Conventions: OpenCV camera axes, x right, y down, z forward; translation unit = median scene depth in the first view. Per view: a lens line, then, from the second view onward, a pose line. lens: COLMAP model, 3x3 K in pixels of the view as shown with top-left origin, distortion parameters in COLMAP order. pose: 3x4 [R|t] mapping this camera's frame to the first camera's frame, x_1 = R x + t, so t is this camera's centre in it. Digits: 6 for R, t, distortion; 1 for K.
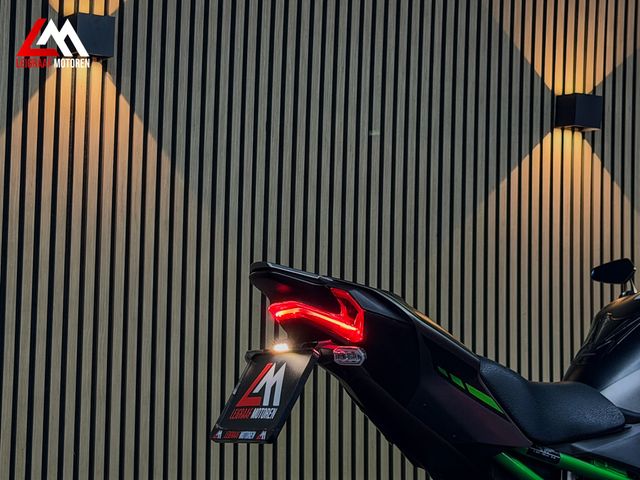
lens RADIAL K [[1467.9, 0, 322.6], [0, 1467.9, 244.9], [0, 0, 1]] dist [0.121732, 0.000000]
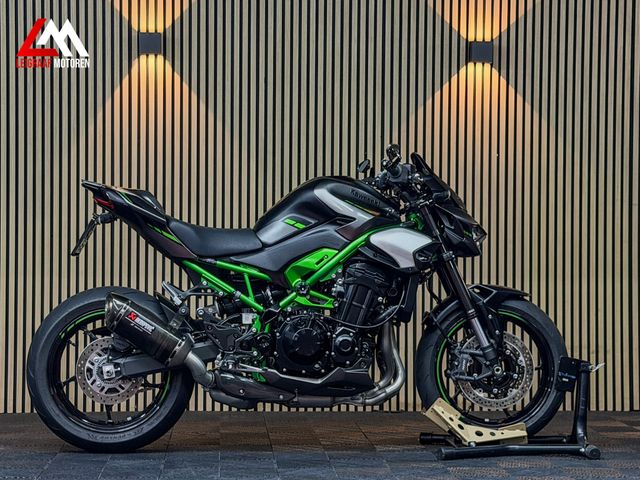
lens RADIAL K [[1467.9, 0, 321.8], [0, 1467.9, 239.7], [0, 0, 1]] dist [0.121732, 0.000000]
pose [[0.899328, -0.003751, -0.437258, 0.716893], [0.053162, 0.993484, 0.100818, -0.059302], [0.434031, -0.113914, 0.893667, -0.508569]]
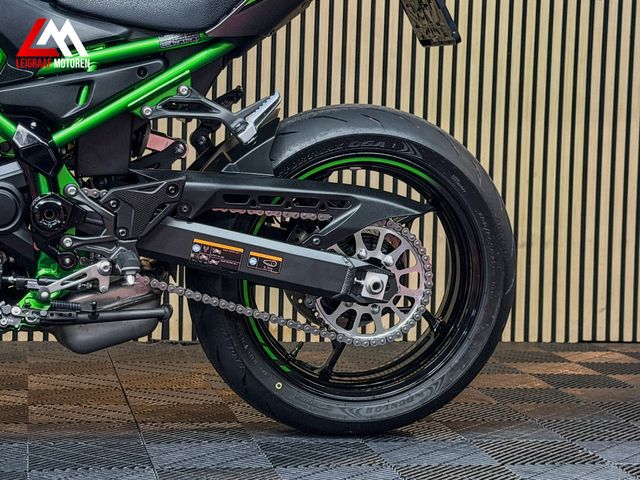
lens RADIAL K [[1458.1, 0, 336.6], [0, 1458.1, 249.6], [0, 0, 1]] dist [0.110113, 0.000000]
pose [[0.952878, 0.044233, -0.300110, 0.448742], [0.010762, 0.983760, 0.179165, 0.071991], [0.303161, -0.173952, 0.936928, 0.115082]]
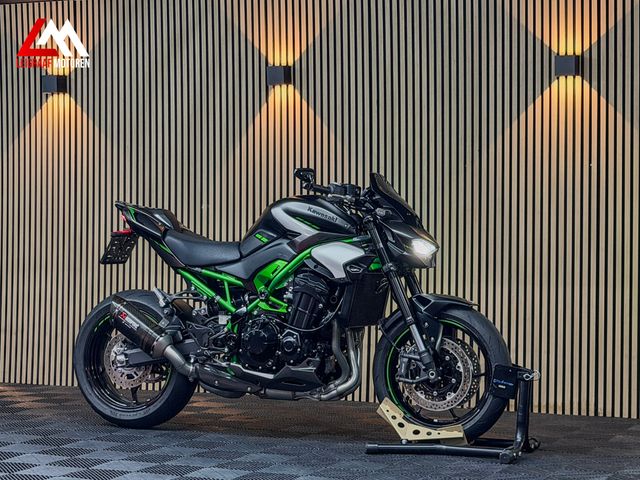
lens RADIAL K [[1458.1, 0, 306.4], [0, 1458.1, 229.4], [0, 0, 1]] dist [0.110113, 0.000000]
pose [[0.583558, -0.004010, -0.812062, 1.327565], [0.096540, 0.993239, 0.064471, -0.043469], [0.806313, -0.116019, 0.579999, -0.186074]]
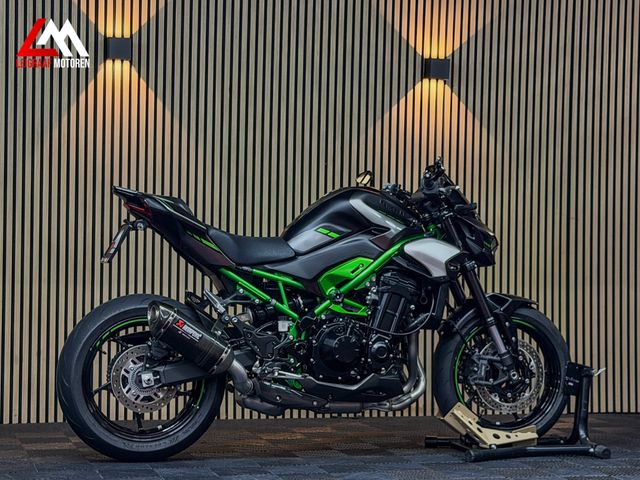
lens RADIAL K [[1467.9, 0, 322.3], [0, 1467.9, 247.7], [0, 0, 1]] dist [0.121732, 0.000000]
pose [[0.969560, 0.004504, -0.244811, 0.455553], [0.022377, 0.994017, 0.106908, -0.071216], [0.243828, -0.109132, 0.963659, -0.627297]]
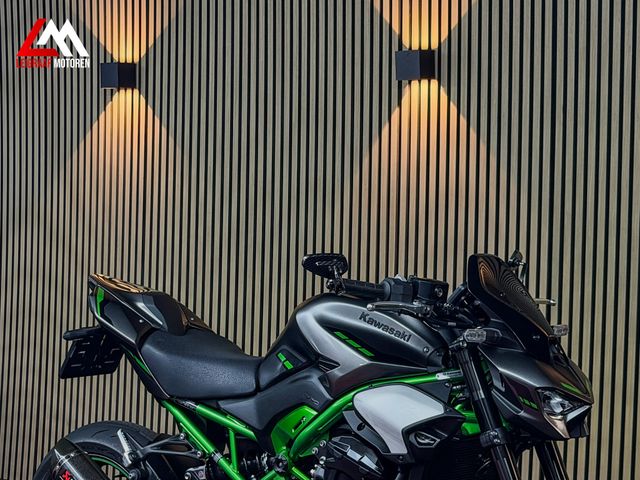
lens RADIAL K [[1467.9, 0, 318.2], [0, 1467.9, 246.1], [0, 0, 1]] dist [0.121732, 0.000000]
pose [[0.385990, 0.035673, -0.921813, 0.903991], [0.087573, 0.993322, 0.075109, -0.070607], [0.918337, -0.109718, 0.380289, 0.315731]]
